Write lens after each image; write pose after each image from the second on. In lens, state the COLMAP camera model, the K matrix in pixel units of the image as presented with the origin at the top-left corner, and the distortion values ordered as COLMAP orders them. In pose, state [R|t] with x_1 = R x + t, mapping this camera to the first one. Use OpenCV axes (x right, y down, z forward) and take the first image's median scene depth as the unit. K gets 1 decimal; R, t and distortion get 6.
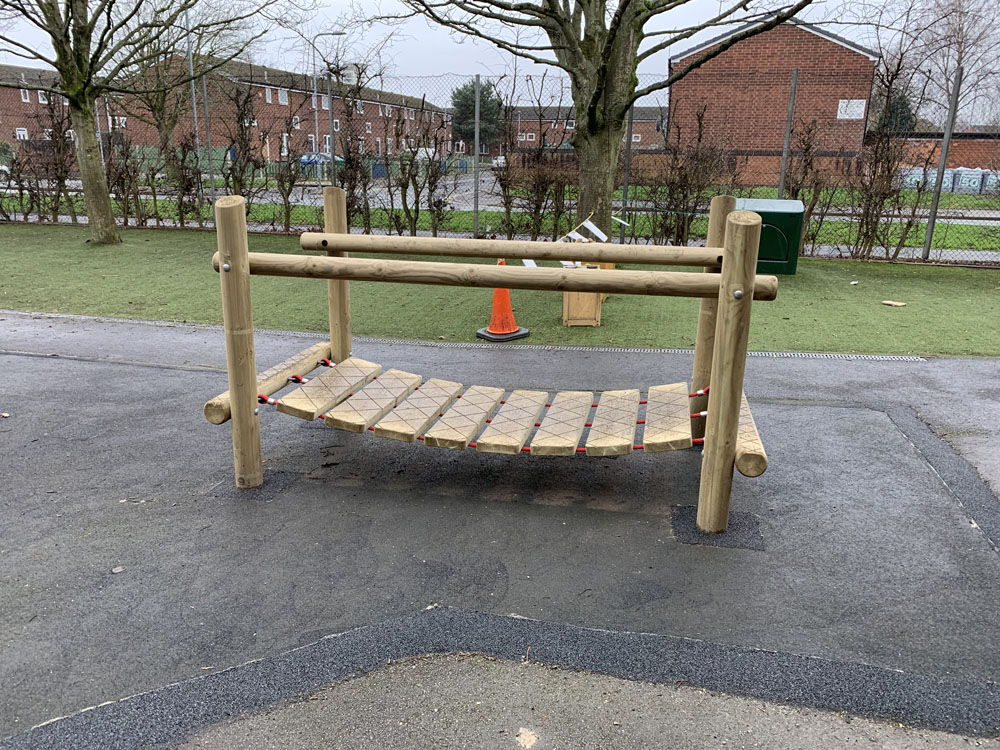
lens RADIAL K [[763.7, 0, 485.7], [0, 763.7, 372.0], [0, 0, 1]] dist [0.042581, -0.052239]
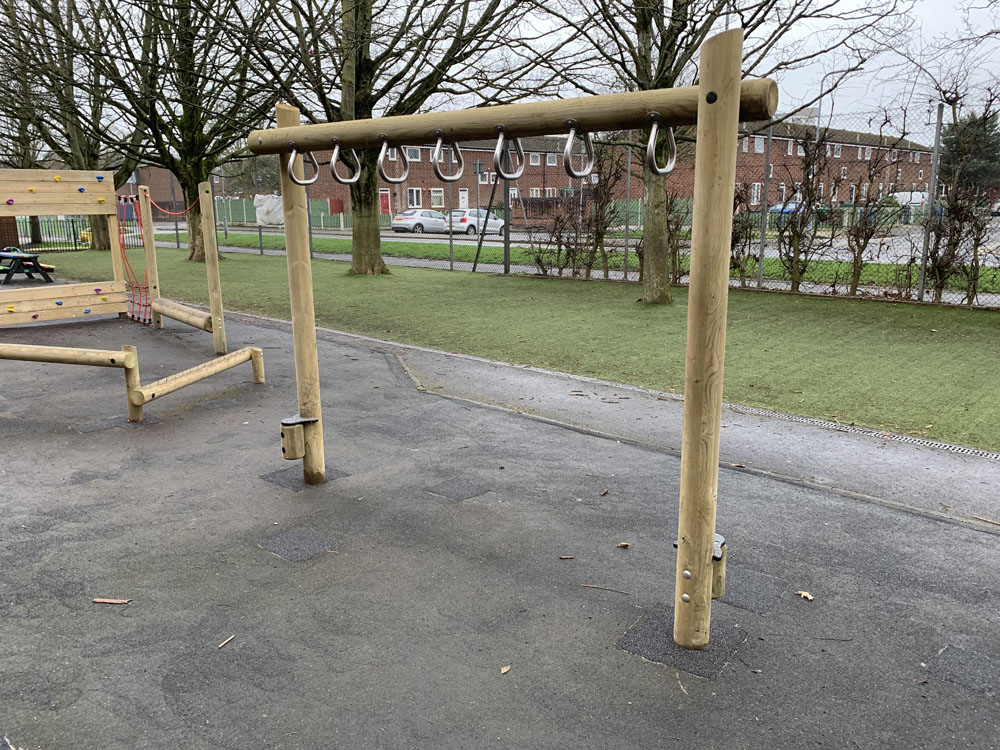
lens RADIAL K [[763.7, 0, 484.4], [0, 763.7, 371.5], [0, 0, 1]] dist [0.042581, -0.052239]
pose [[0.860762, 0.086161, -0.501663, -0.254487], [-0.117072, 0.992659, -0.030384, -0.040032], [0.495362, 0.084884, 0.864529, 0.120662]]
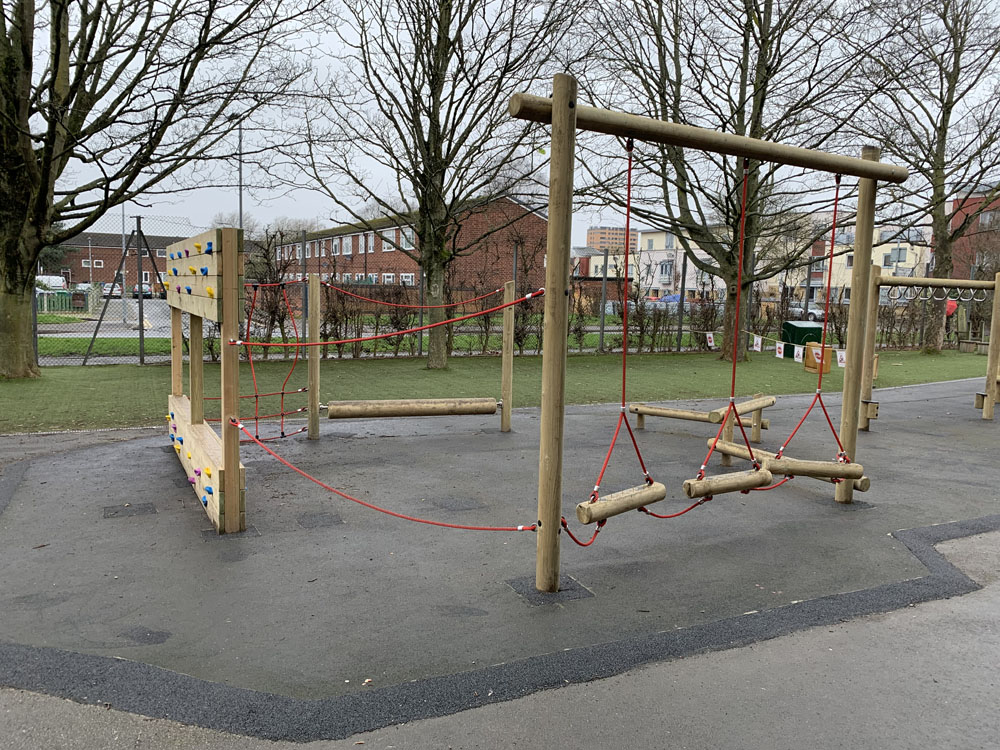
lens RADIAL K [[763.7, 0, 496.7], [0, 763.7, 367.1], [0, 0, 1]] dist [0.042581, -0.052239]
pose [[0.774832, -0.061692, 0.629150, -1.546679], [0.163451, 0.980936, -0.105112, -0.032314], [-0.610671, 0.184279, 0.770144, -0.018945]]
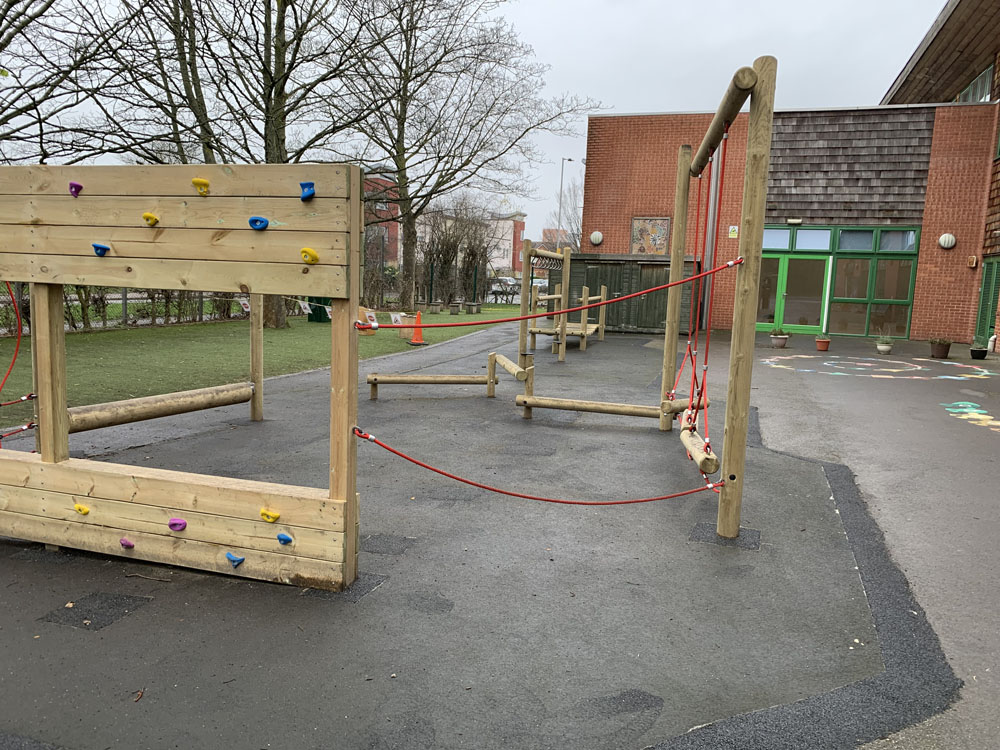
lens RADIAL K [[763.7, 0, 487.9], [0, 763.7, 371.6], [0, 0, 1]] dist [0.042581, -0.052239]
pose [[0.095931, -0.140065, 0.985484, -1.719077], [0.243853, 0.963188, 0.113158, -0.133619], [-0.965056, 0.229458, 0.126554, 0.366495]]
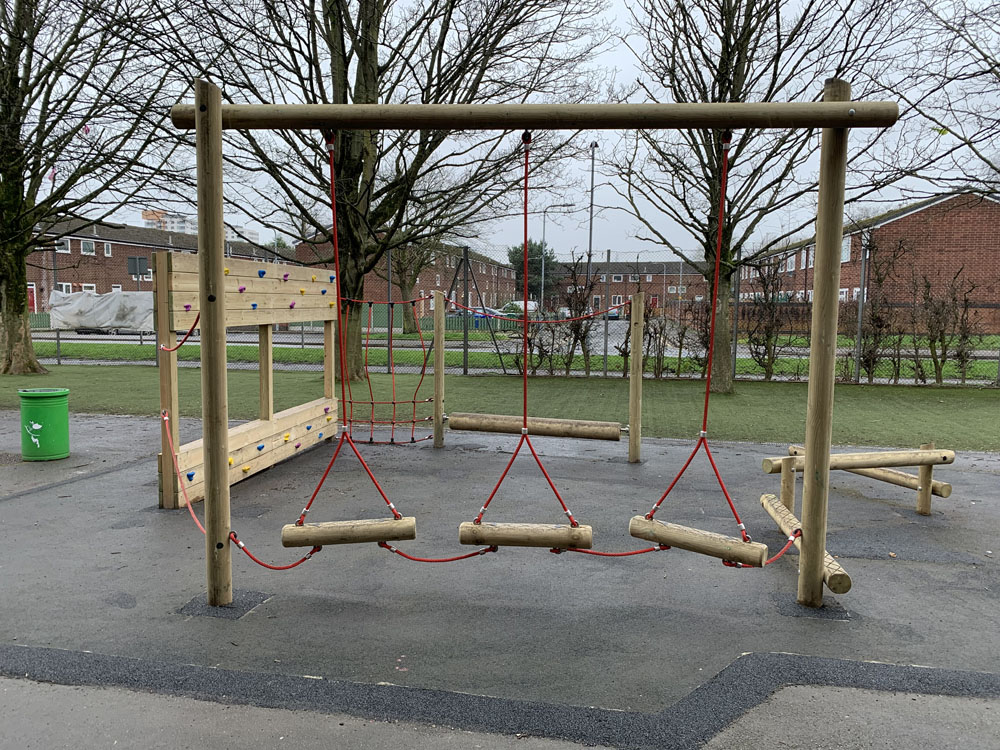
lens RADIAL K [[763.7, 0, 490.4], [0, 763.7, 361.3], [0, 0, 1]] dist [0.042581, -0.052239]
pose [[0.998711, -0.010156, 0.049735, -1.145273], [0.019882, 0.979764, -0.199167, 0.005246], [-0.046706, 0.199899, 0.978703, -0.125712]]
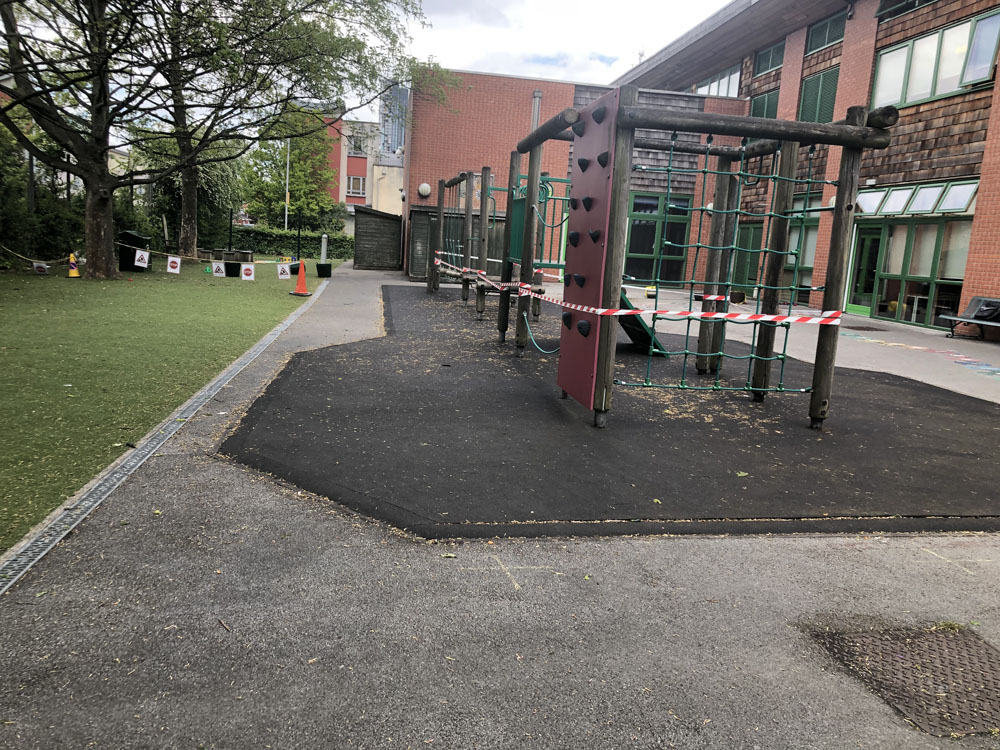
lens RADIAL K [[814.3, 0, 496.7], [0, 814.3, 368.5], [0, 0, 1]] dist [0.043947, -0.043595]
pose [[-0.364841, -0.184730, 0.912560, -1.810344], [0.188739, 0.945097, 0.266774, -0.280006], [-0.911739, 0.269566, -0.309944, 0.934730]]
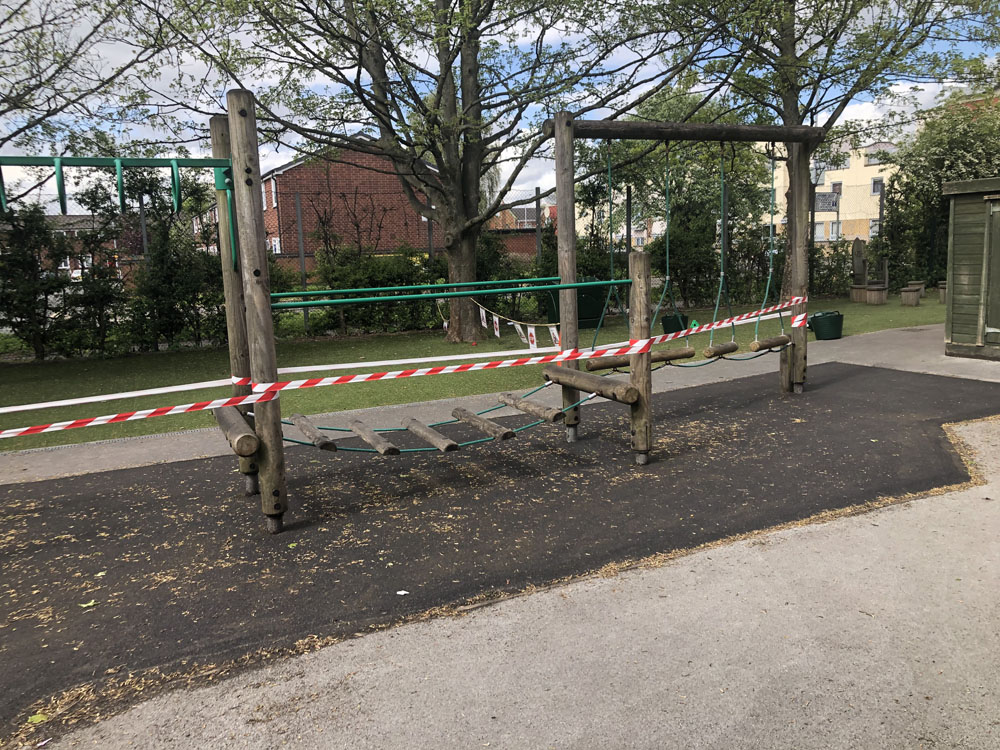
lens RADIAL K [[814.3, 0, 492.2], [0, 814.3, 367.0], [0, 0, 1]] dist [0.043947, -0.043595]
pose [[0.790814, -0.138058, 0.596283, -0.688566], [0.221588, 0.972720, -0.068664, 0.003776], [-0.570537, 0.186429, 0.799832, -0.083263]]
